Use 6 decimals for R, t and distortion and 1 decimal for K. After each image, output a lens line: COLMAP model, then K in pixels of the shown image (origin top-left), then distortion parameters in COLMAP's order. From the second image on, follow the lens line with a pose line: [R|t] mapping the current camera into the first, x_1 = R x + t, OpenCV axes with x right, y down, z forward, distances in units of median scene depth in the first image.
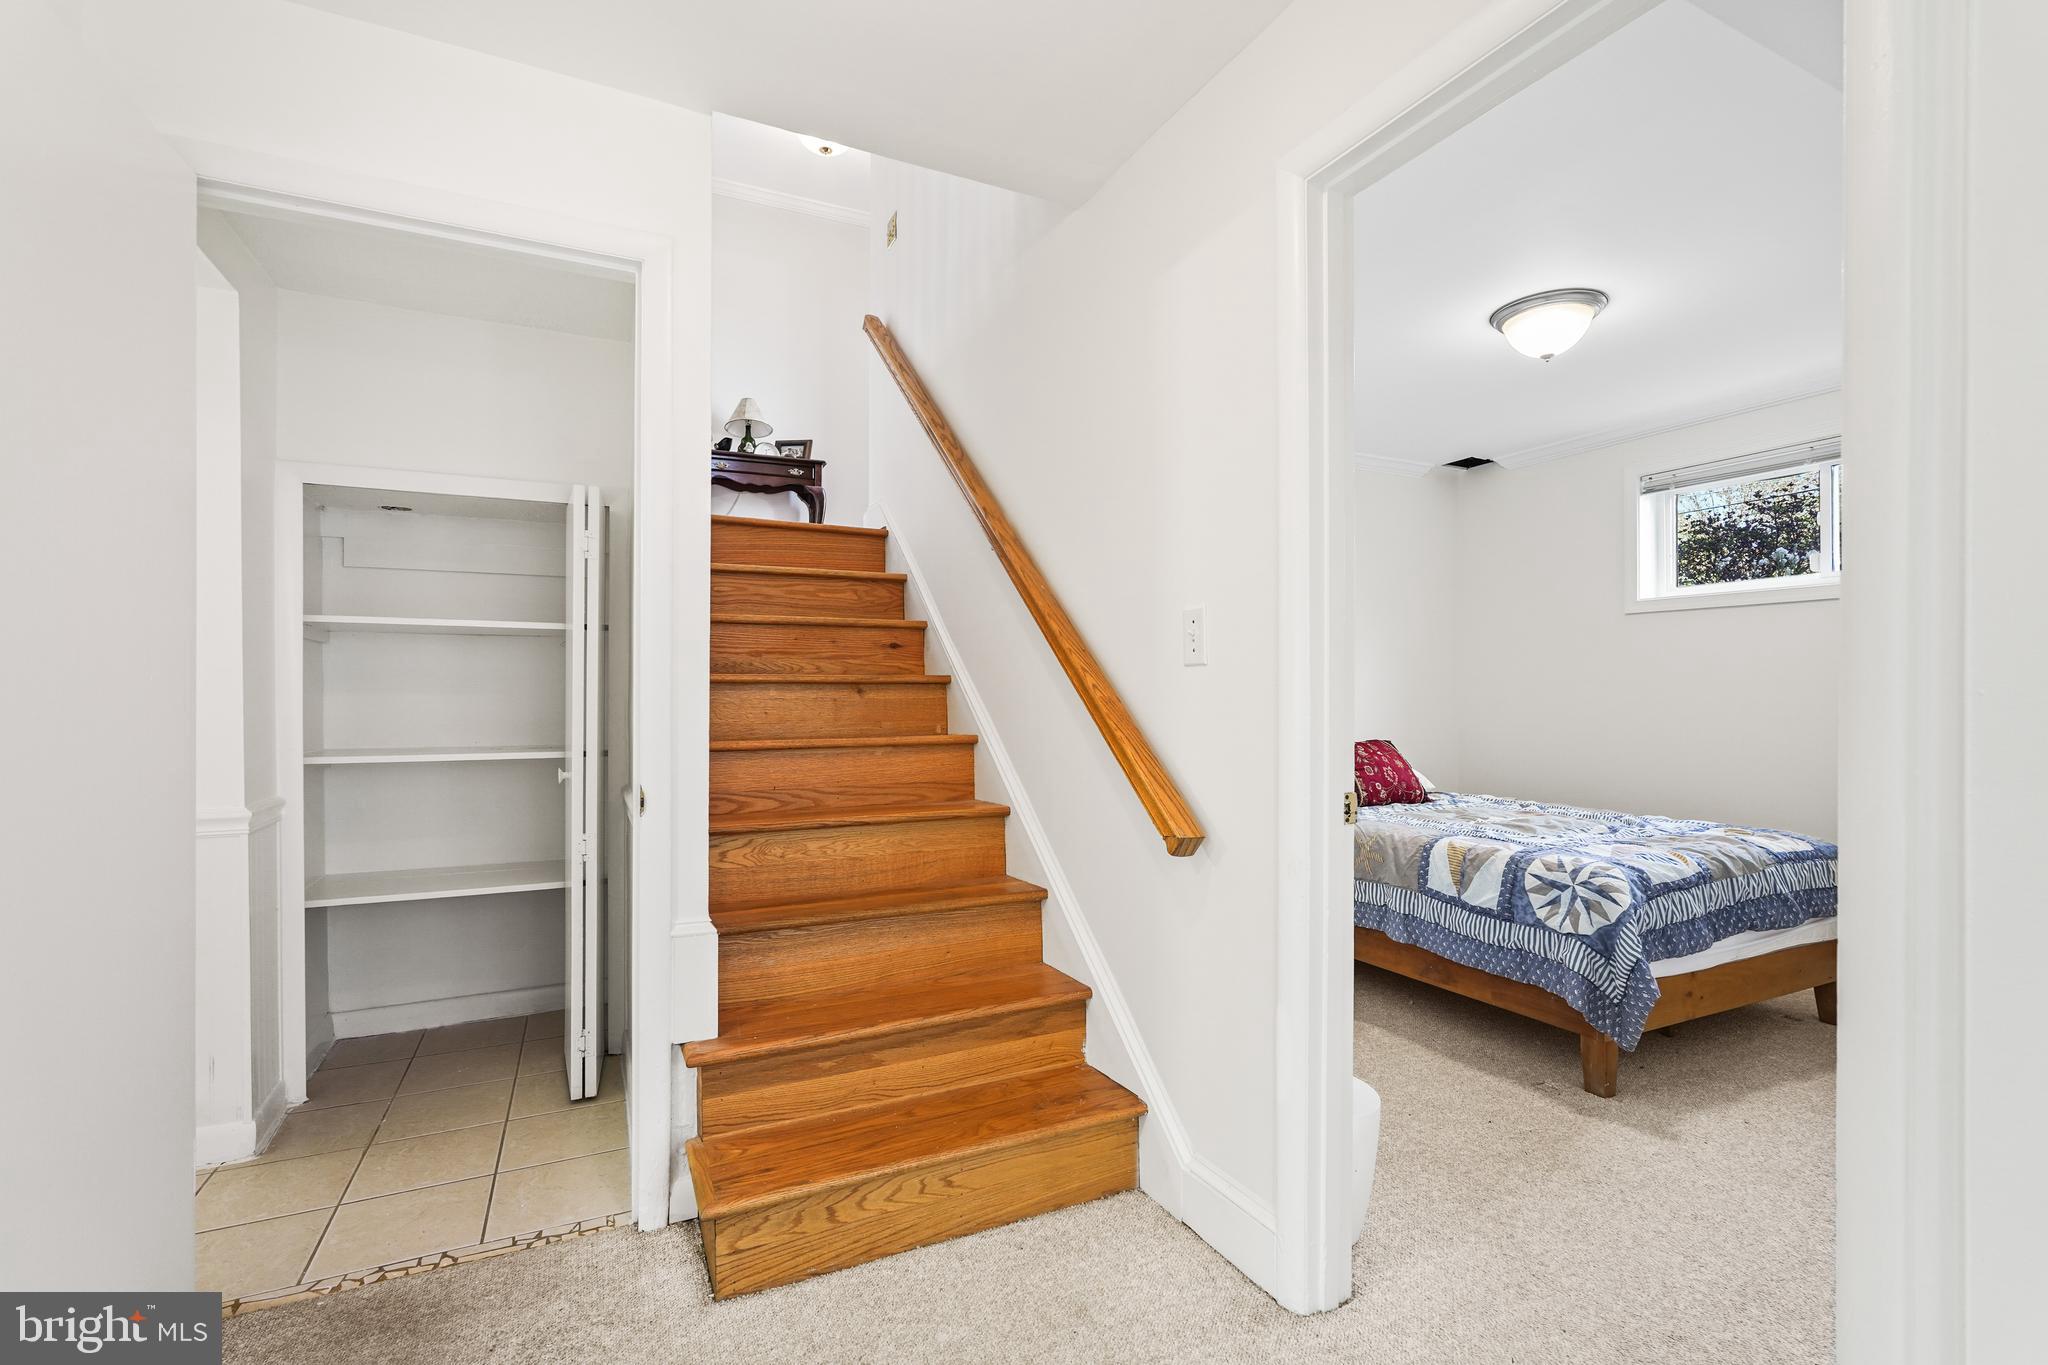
lens RADIAL K [[930.2, 0, 1020.0], [0, 930.2, 689.0], [0, 0, 1]] dist [-0.000828, 0.000694]
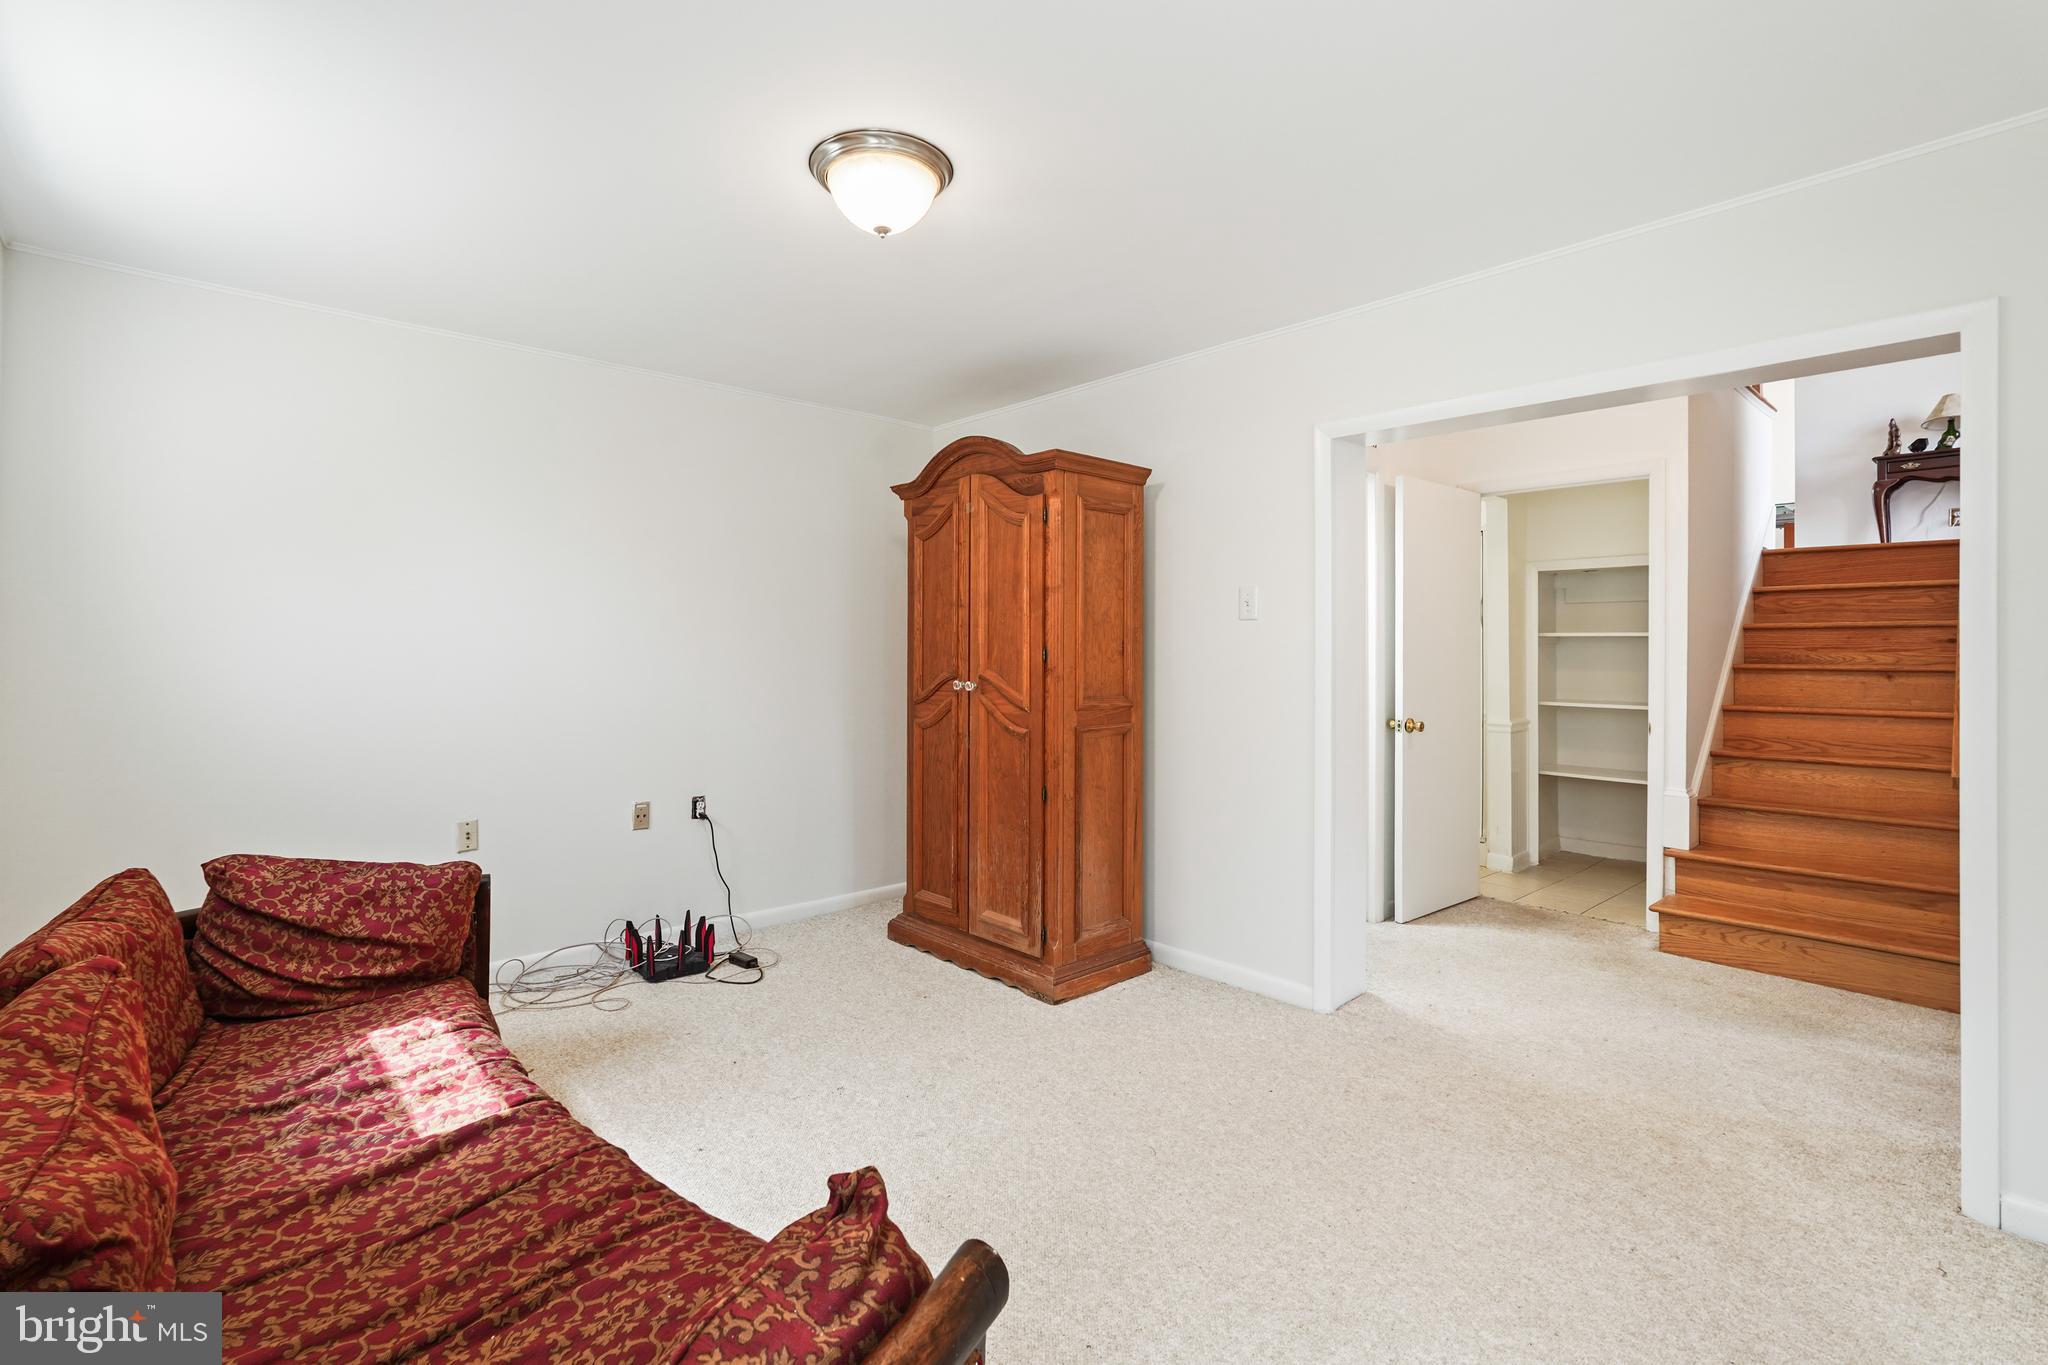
lens RADIAL K [[906.1, 0, 1035.7], [0, 906.1, 661.1], [0, 0, 1]] dist [-0.000188, 0.000457]
pose [[0.306678, 0.014518, -0.951703, 0.792800], [0.001251, 0.999877, 0.015656, -0.048544], [0.951812, -0.005992, 0.306622, -0.679332]]
